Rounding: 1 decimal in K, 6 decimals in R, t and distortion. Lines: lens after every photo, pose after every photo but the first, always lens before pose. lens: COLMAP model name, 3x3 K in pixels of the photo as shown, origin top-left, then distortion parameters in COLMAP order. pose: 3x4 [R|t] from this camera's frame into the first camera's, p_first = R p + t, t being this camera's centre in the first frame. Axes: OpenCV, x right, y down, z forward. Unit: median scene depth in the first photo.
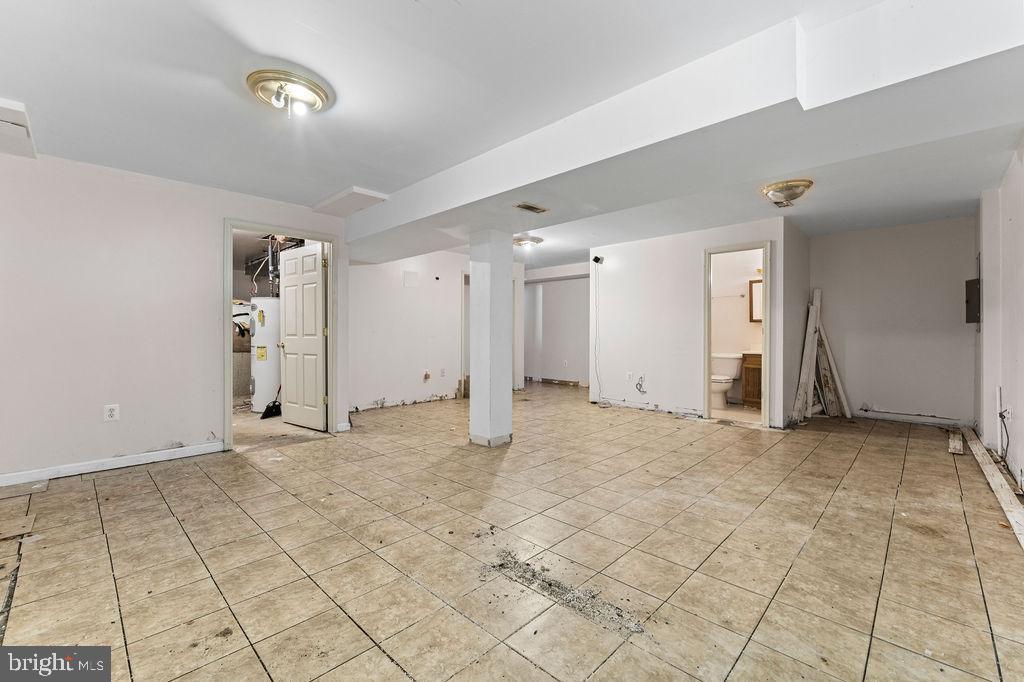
lens RADIAL K [[436.9, 0, 512.5], [0, 436.9, 338.6], [0, 0, 1]] dist [-0.001396, -0.000267]
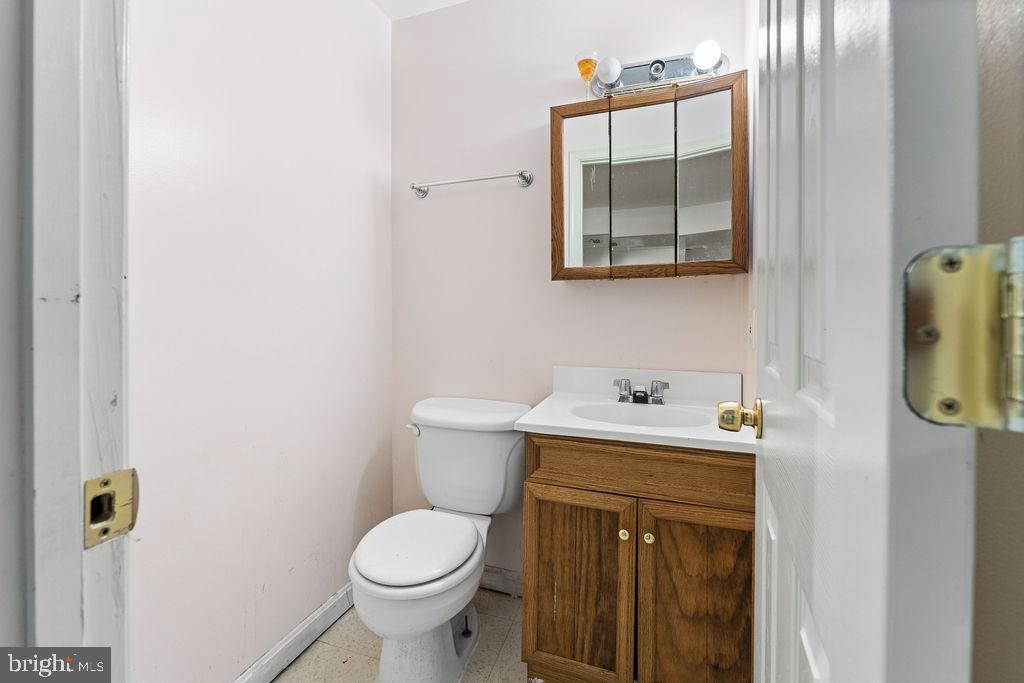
lens RADIAL K [[436.9, 0, 510.9], [0, 436.9, 339.2], [0, 0, 1]] dist [-0.001396, -0.000267]
pose [[0.909873, 0.002532, 0.414879, 0.420386], [-0.002961, 0.999996, 0.000390, -0.002768], [-0.414876, -0.001584, 0.909877, 0.785556]]
